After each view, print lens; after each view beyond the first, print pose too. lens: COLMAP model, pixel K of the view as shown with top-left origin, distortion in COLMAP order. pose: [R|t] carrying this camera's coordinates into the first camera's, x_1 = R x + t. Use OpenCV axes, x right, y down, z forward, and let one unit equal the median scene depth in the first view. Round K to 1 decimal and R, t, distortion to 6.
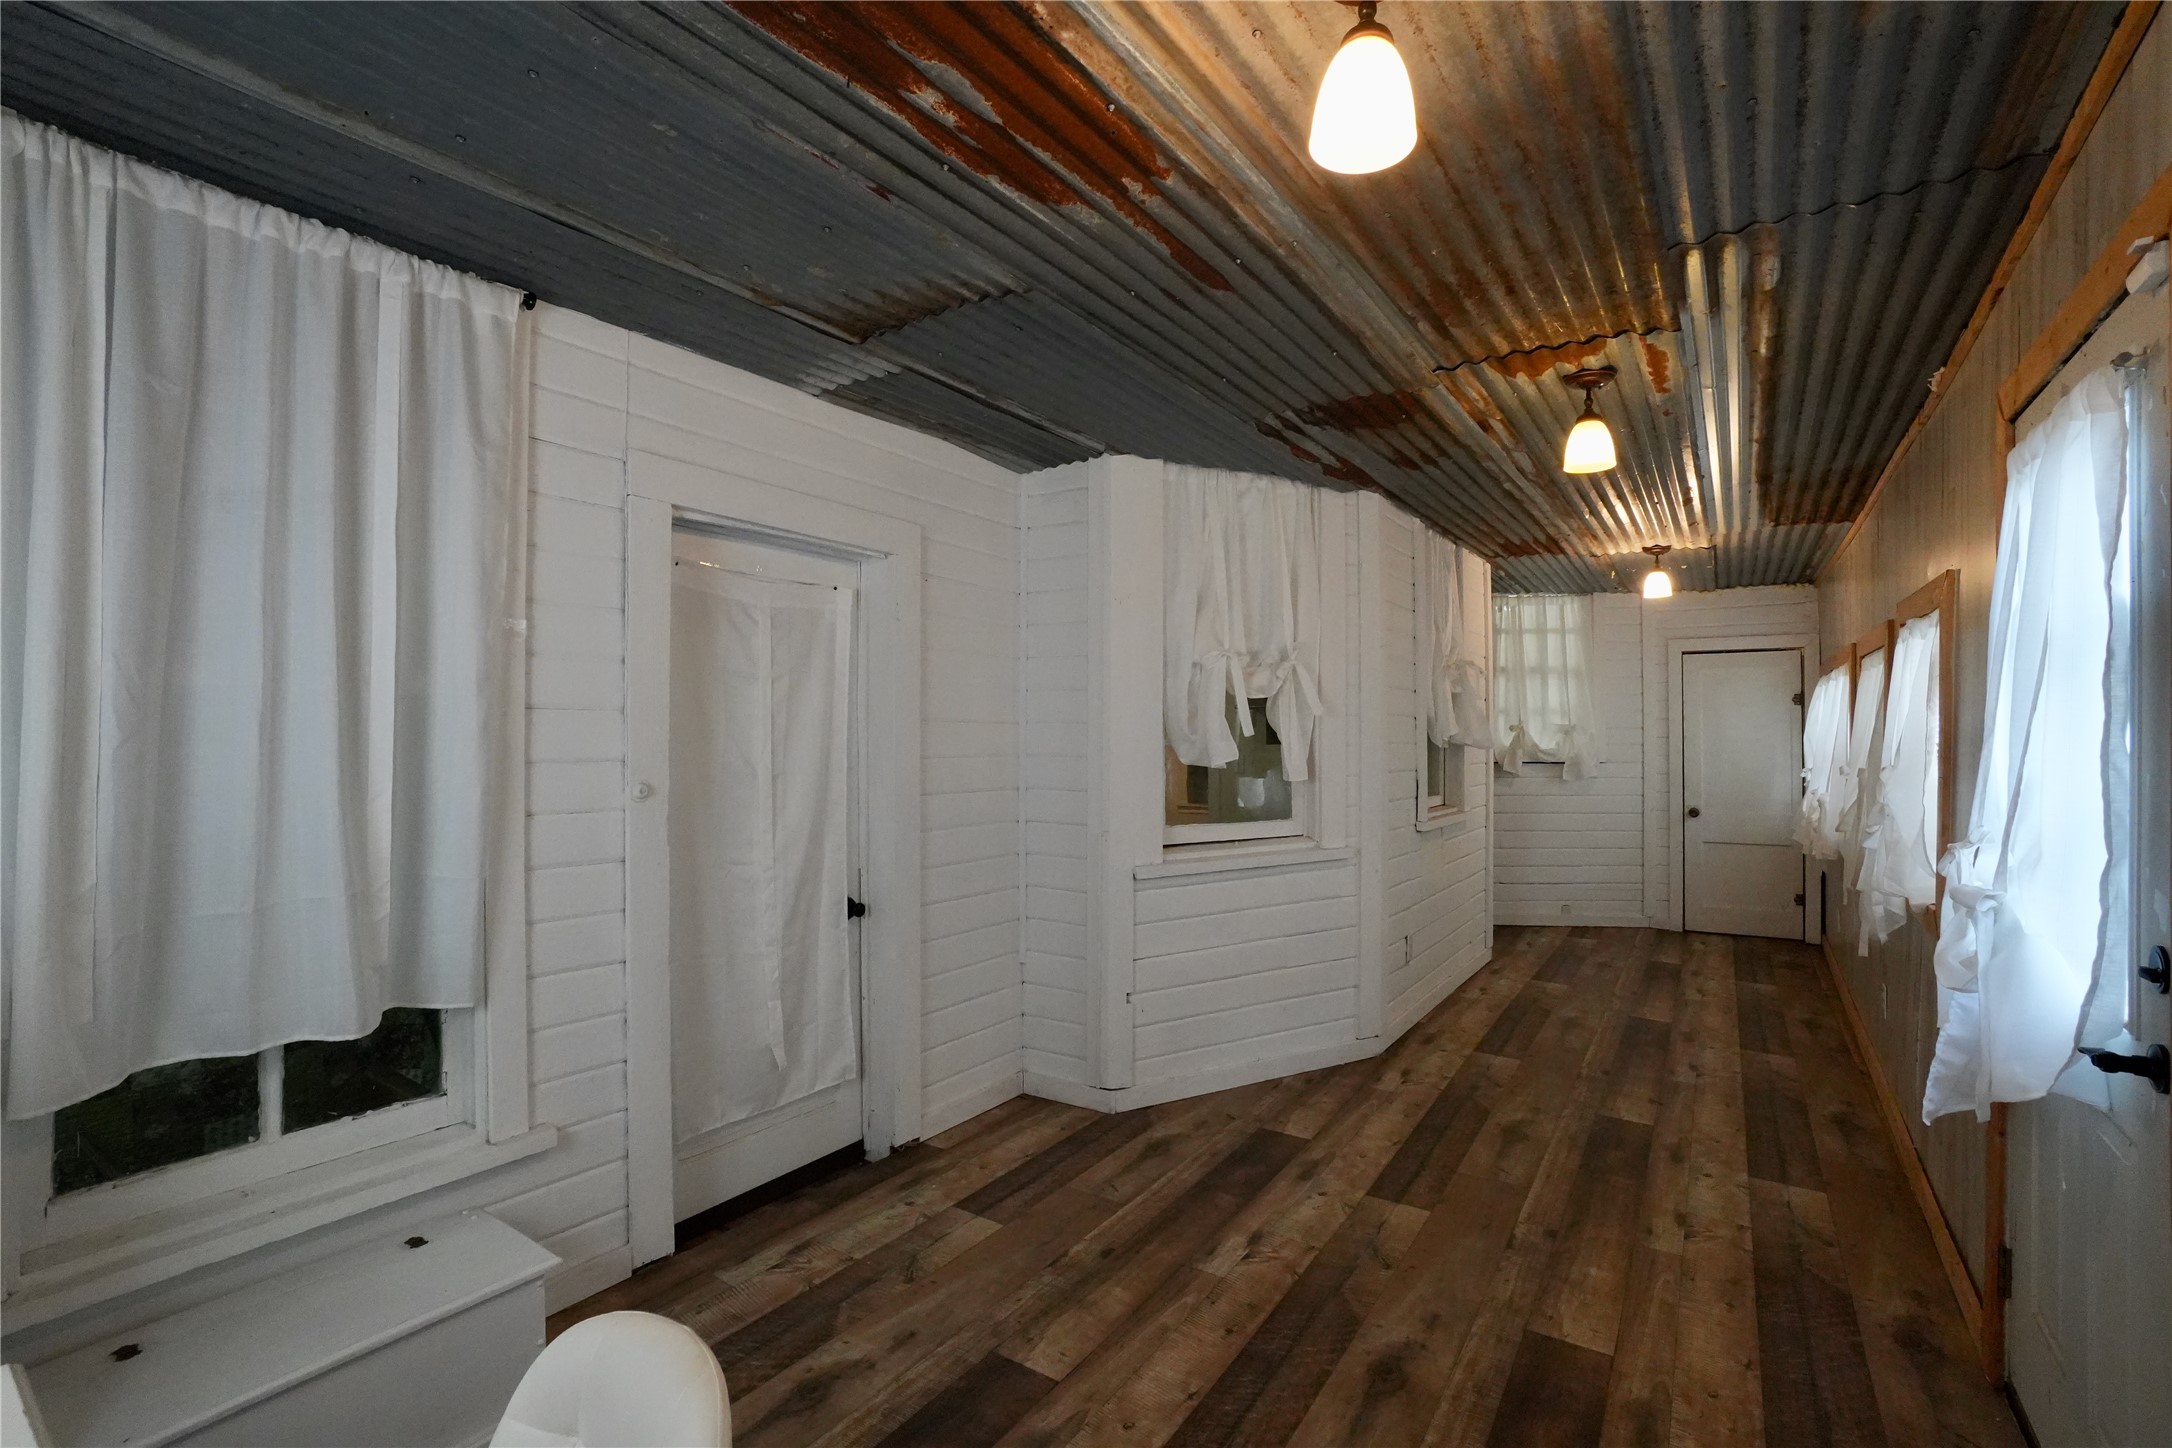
lens RADIAL K [[966.1, 0, 1082.4], [0, 966.1, 723.4], [0, 0, 1]] dist [-0.062651, 0.022855]
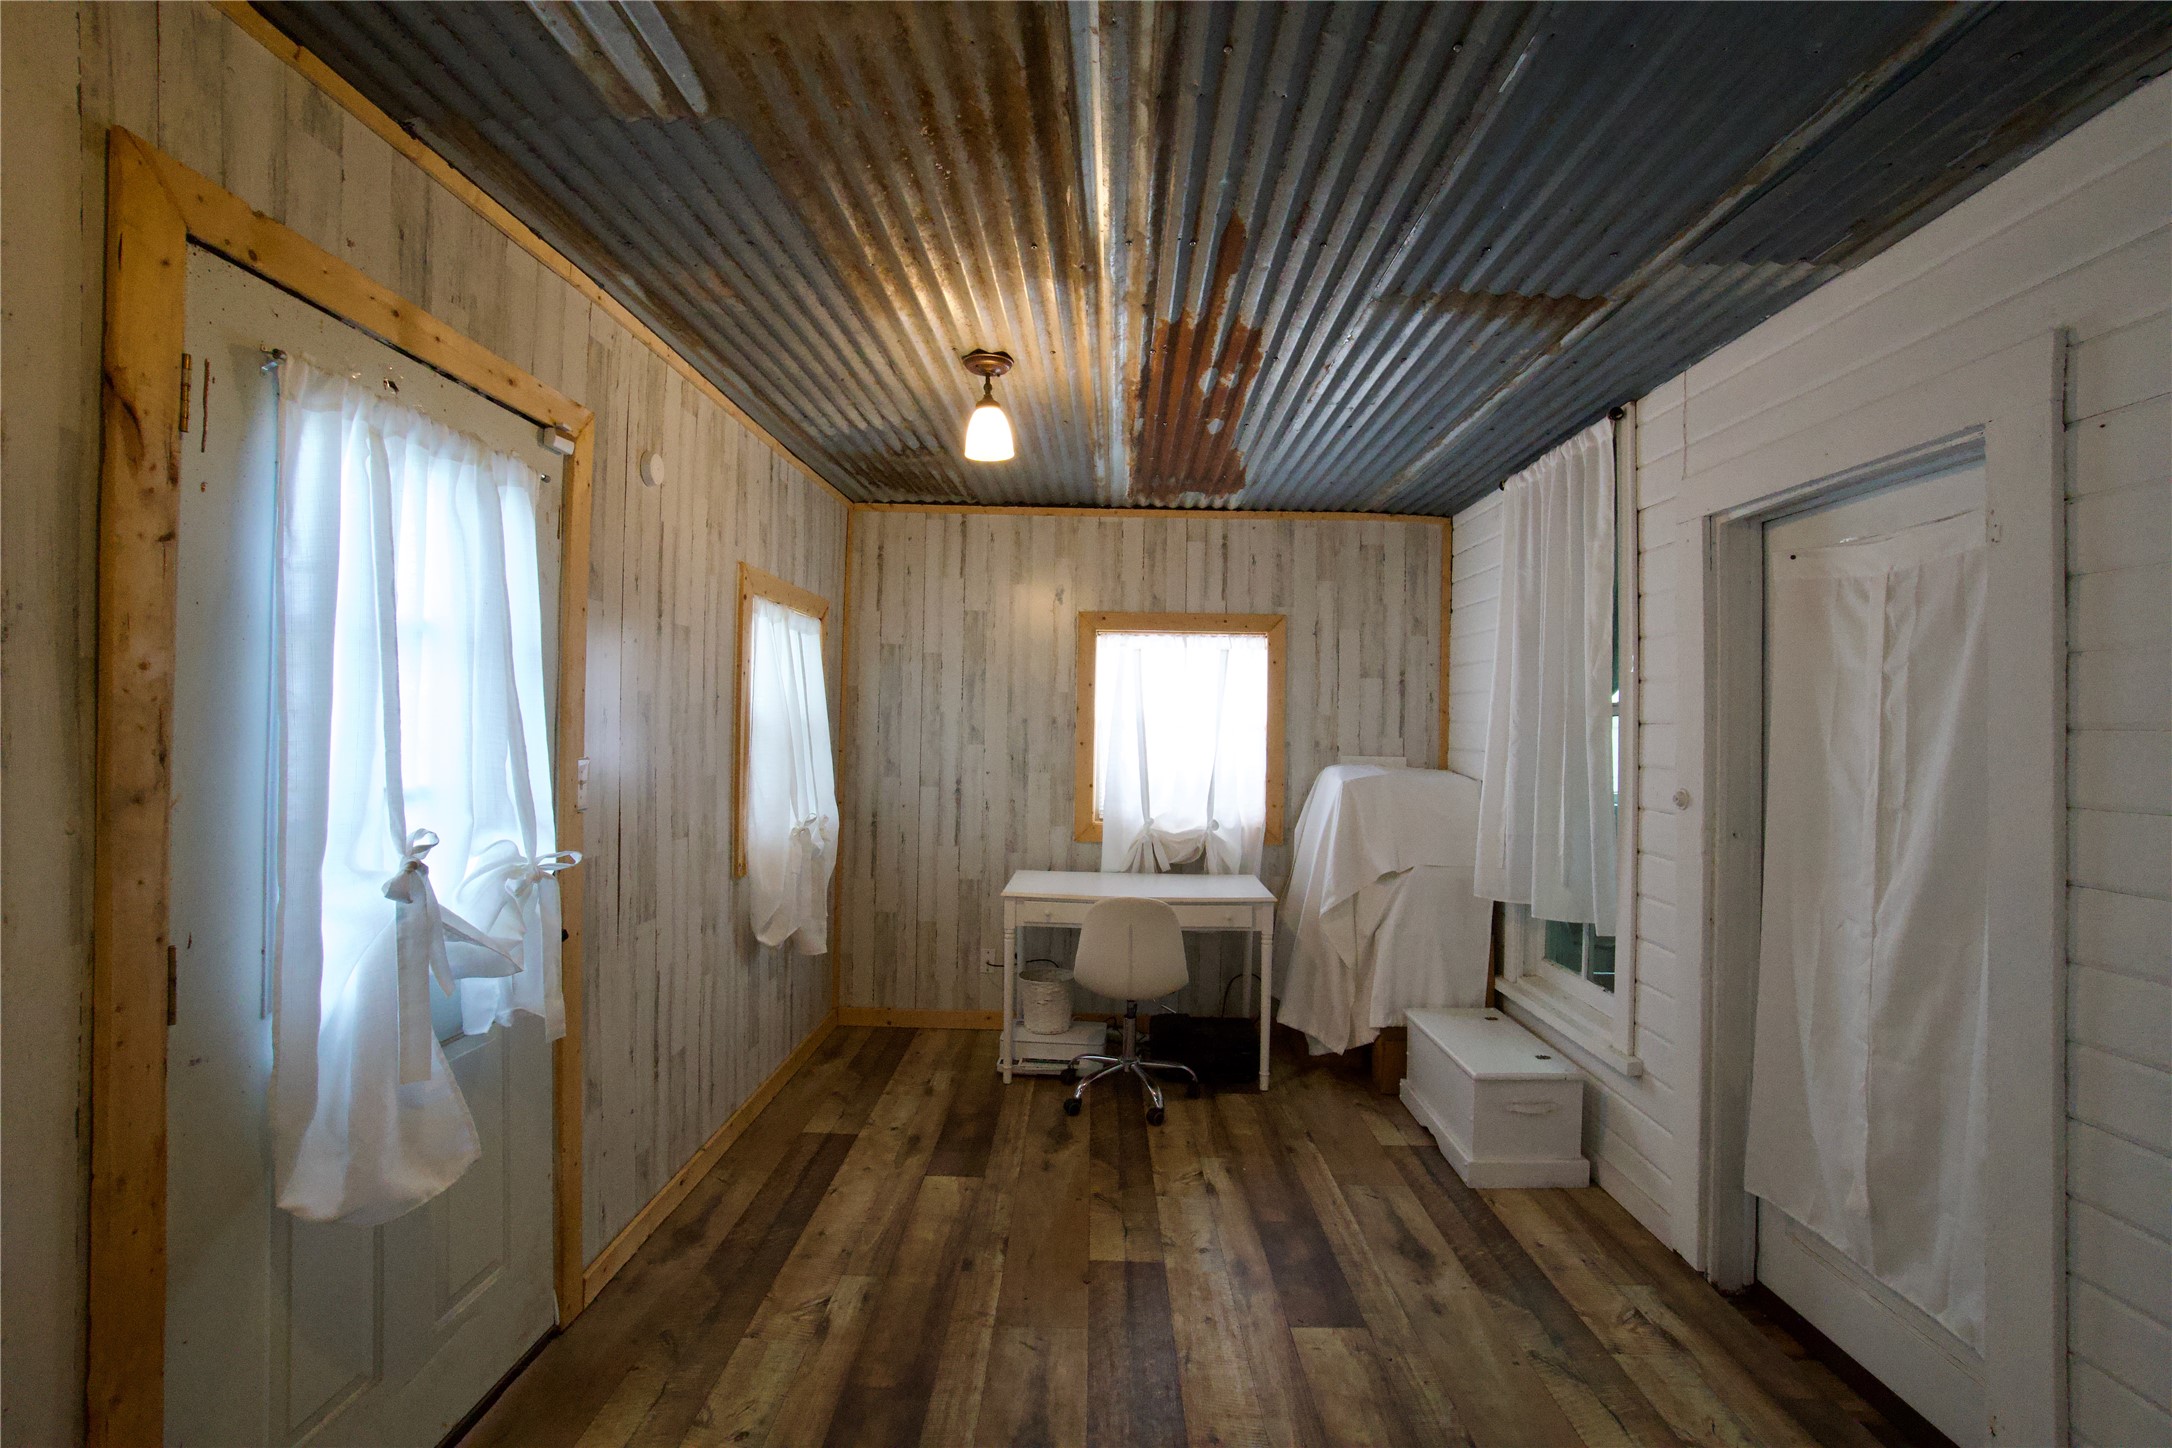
lens RADIAL K [[966.1, 0, 1082.4], [0, 966.1, 723.4], [0, 0, 1]] dist [-0.062651, 0.022855]
pose [[-0.836265, -0.020257, -0.547951, 0.674172], [-0.014779, 0.999787, -0.014406, 0.011866], [0.548126, -0.003949, -0.836386, 1.516596]]
